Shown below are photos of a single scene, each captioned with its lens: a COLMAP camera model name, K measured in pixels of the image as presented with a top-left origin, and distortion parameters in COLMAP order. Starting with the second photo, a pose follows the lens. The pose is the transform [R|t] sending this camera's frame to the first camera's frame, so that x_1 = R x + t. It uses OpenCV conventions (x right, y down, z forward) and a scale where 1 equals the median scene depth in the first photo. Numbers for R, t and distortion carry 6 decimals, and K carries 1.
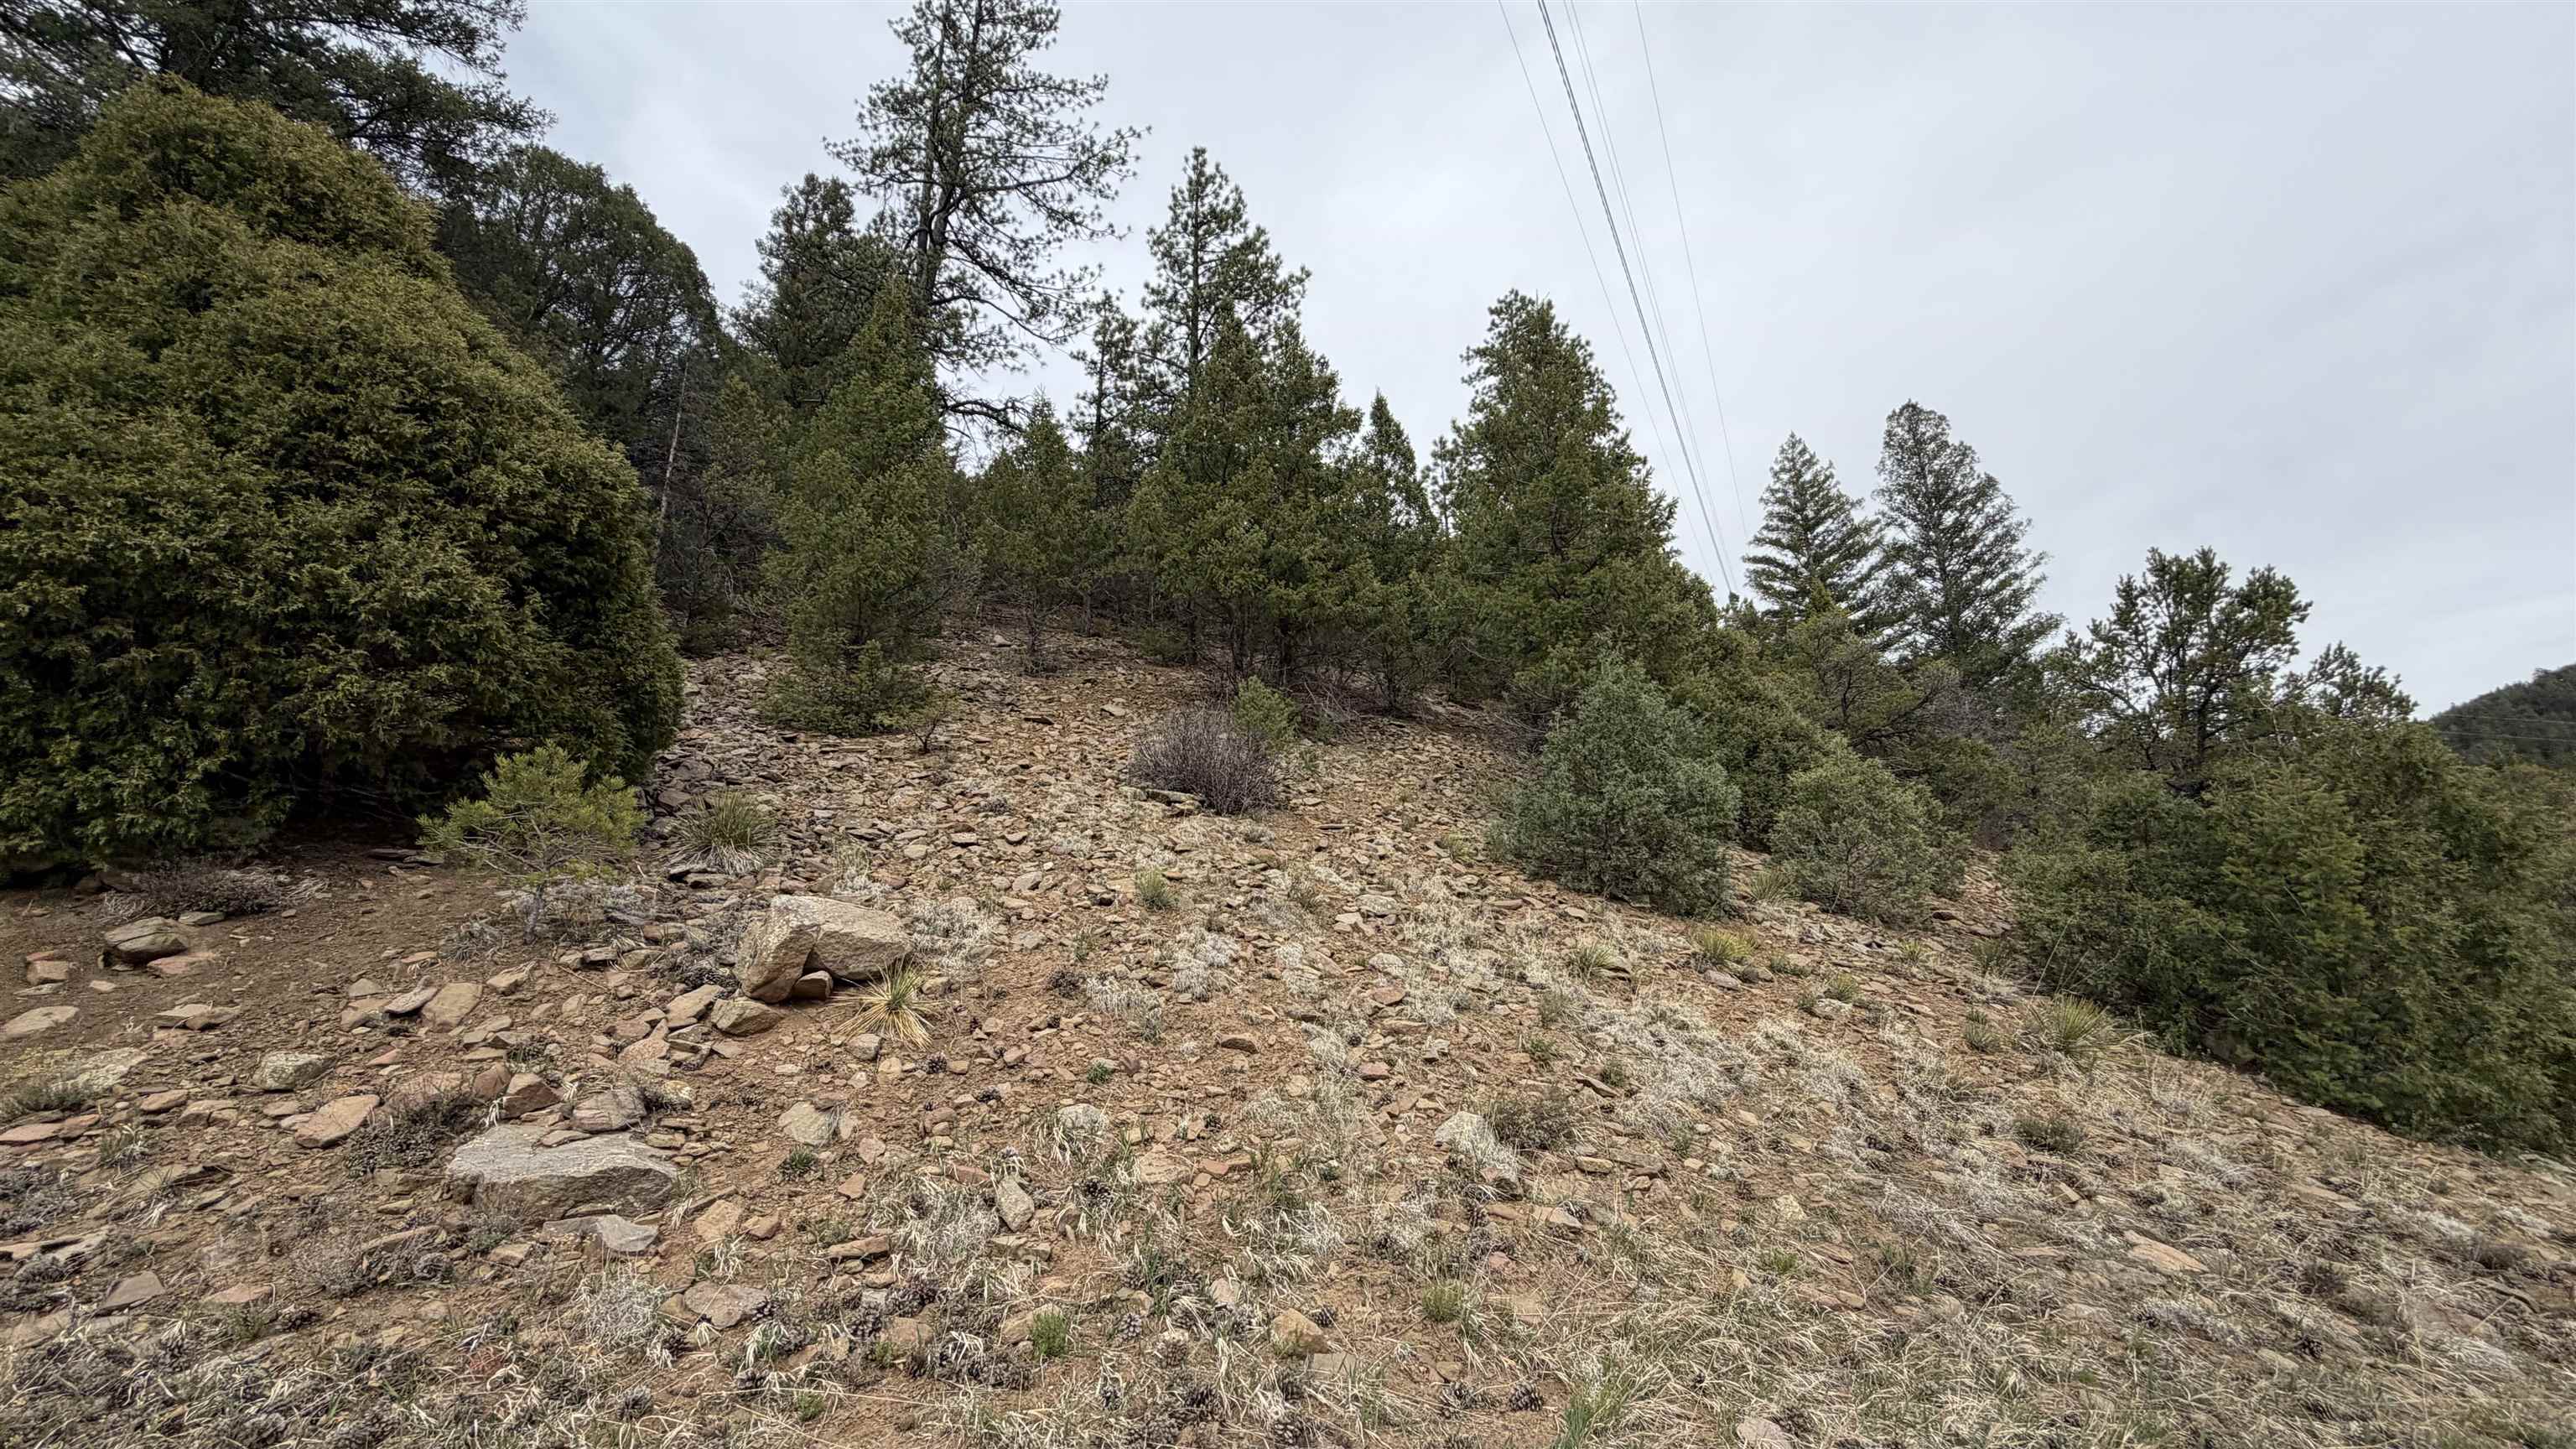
lens RADIAL K [[1023.7, 0, 1282.5], [0, 1023.7, 721.8], [0, 0, 1]] dist [-0.001703, -0.000123]
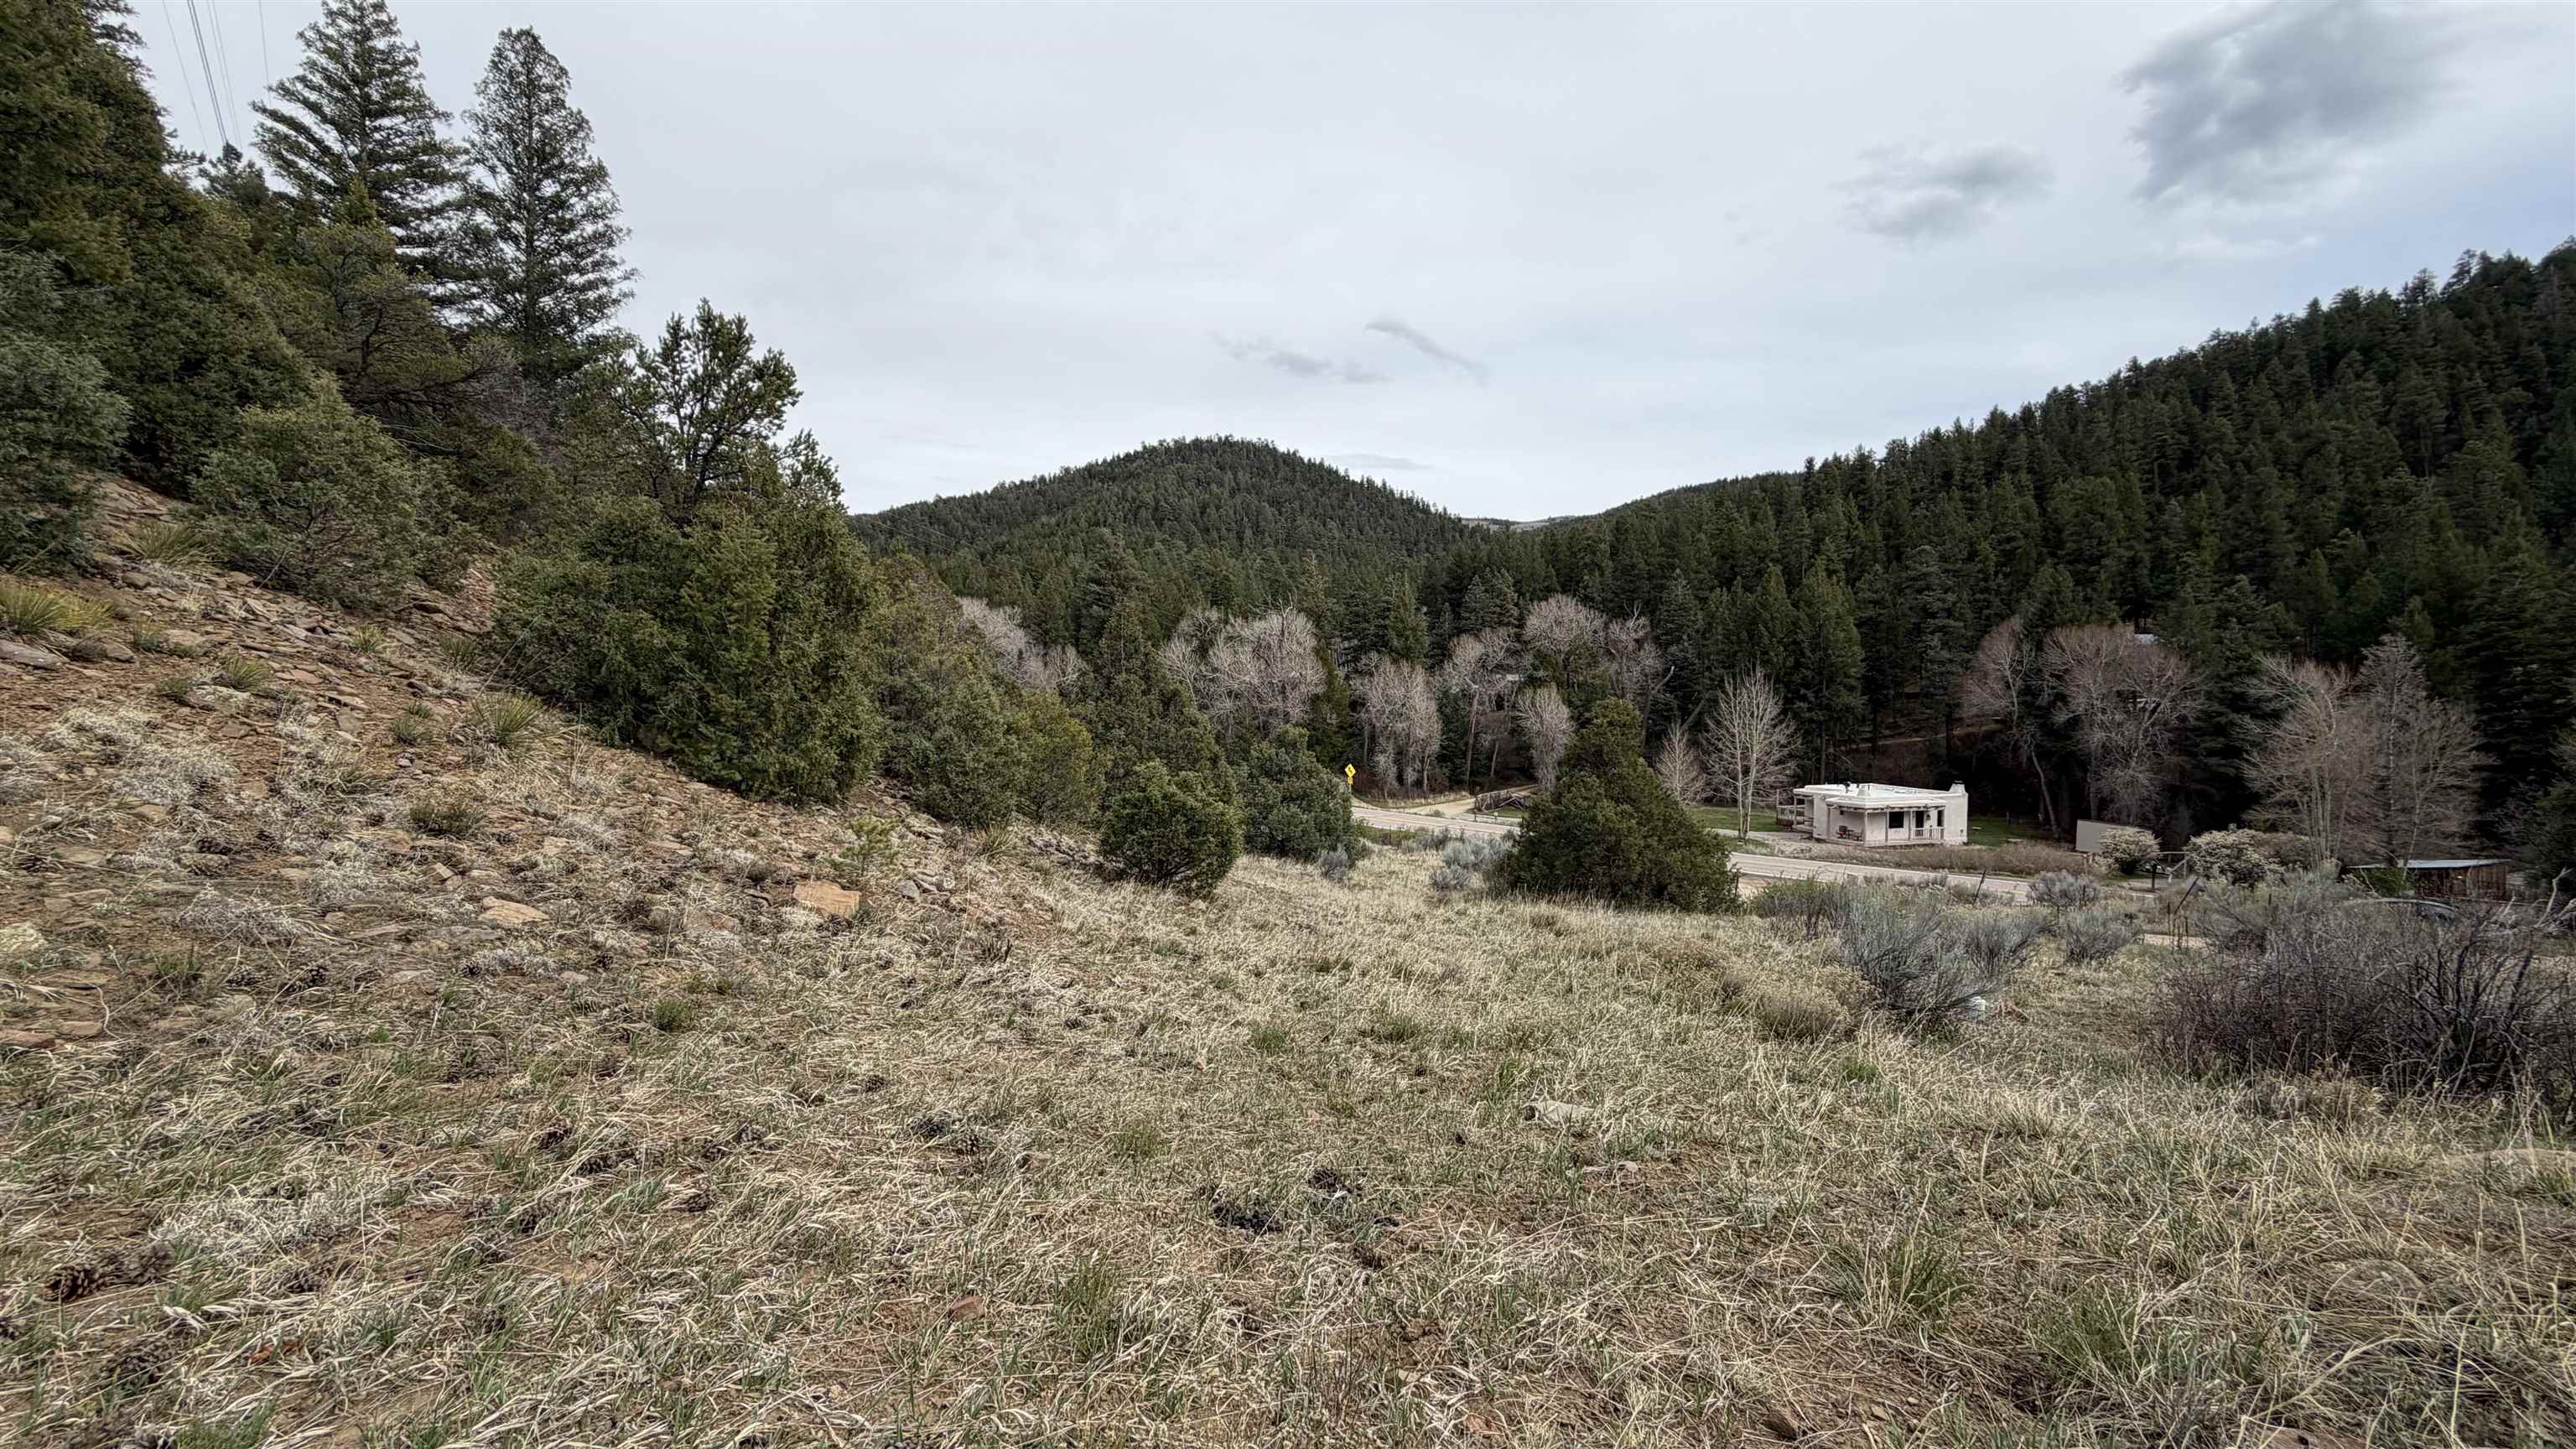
lens RADIAL K [[1023.7, 0, 1282.5], [0, 1023.7, 721.8], [0, 0, 1]] dist [-0.001703, -0.000123]
pose [[0.322758, 0.004250, 0.946472, 0.034430], [-0.269196, 0.959103, 0.087493, 0.000163], [-0.907392, -0.283026, 0.310702, -0.020384]]
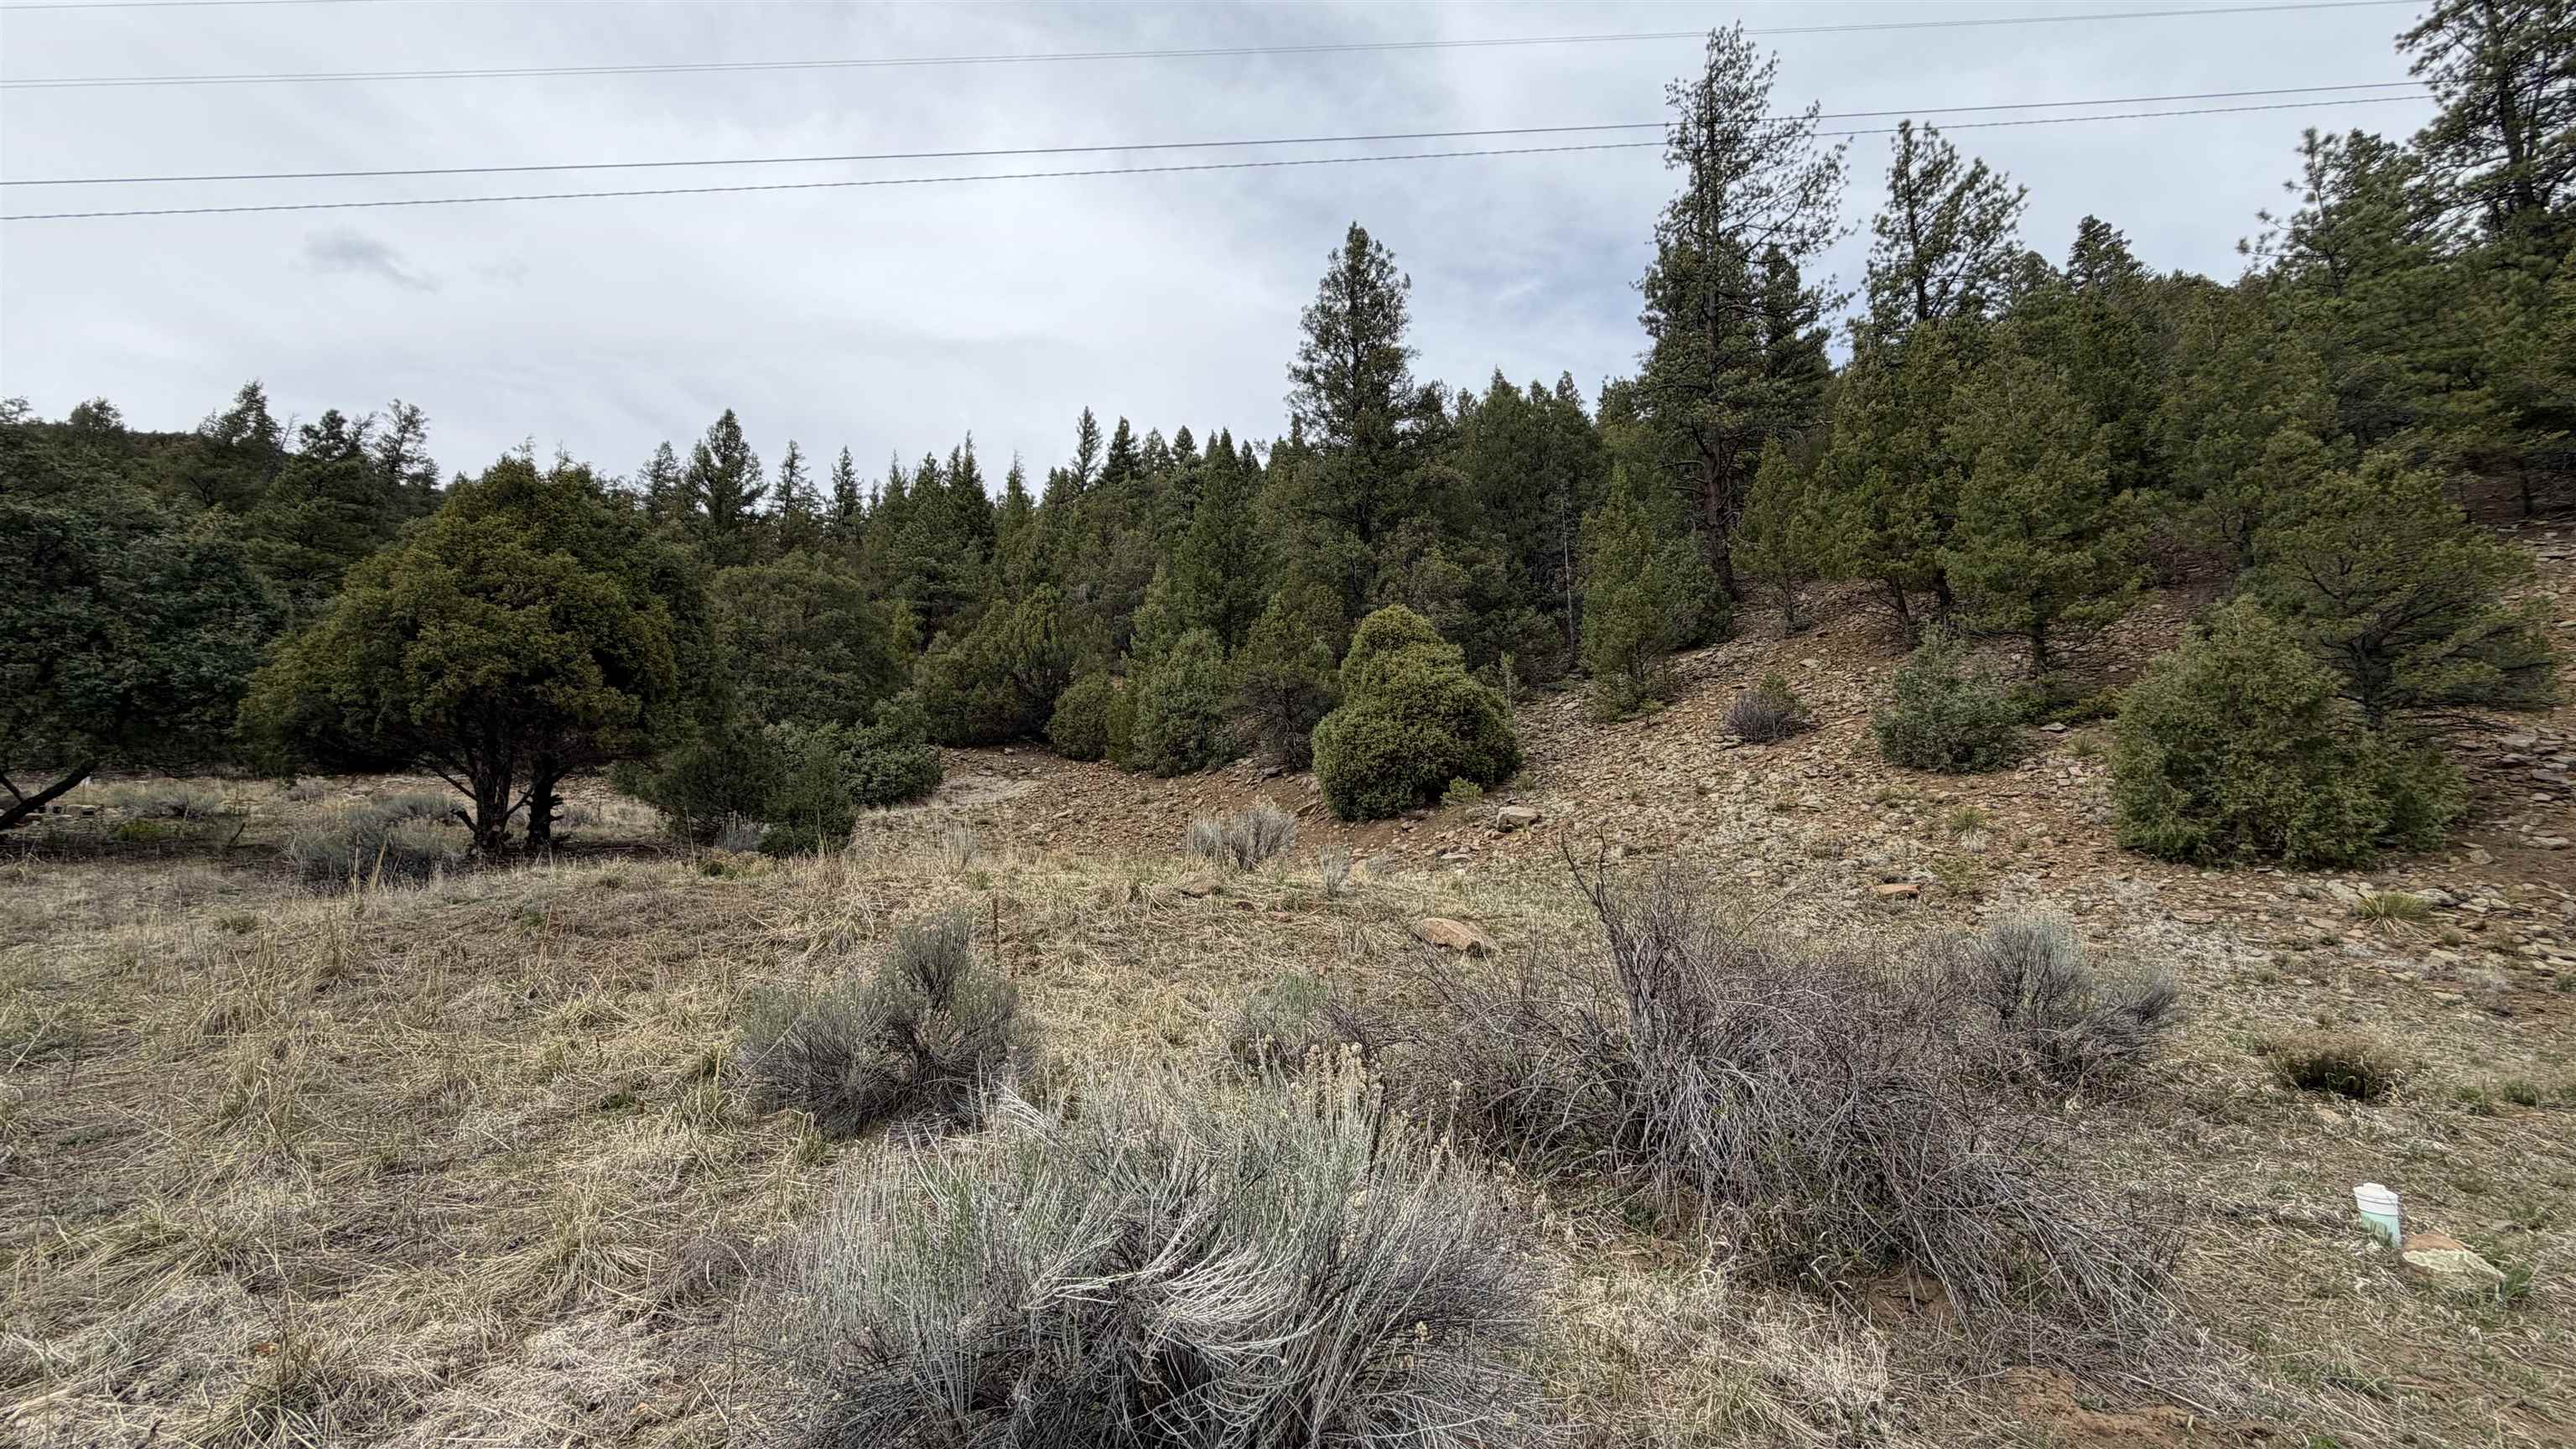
lens RADIAL K [[1023.7, 0, 1282.5], [0, 1023.7, 721.8], [0, 0, 1]] dist [-0.001703, -0.000123]
pose [[0.526679, -0.142213, -0.838084, 0.227837], [0.232680, 0.972372, -0.018776, -0.026486], [0.817600, -0.185116, 0.545218, -0.171589]]
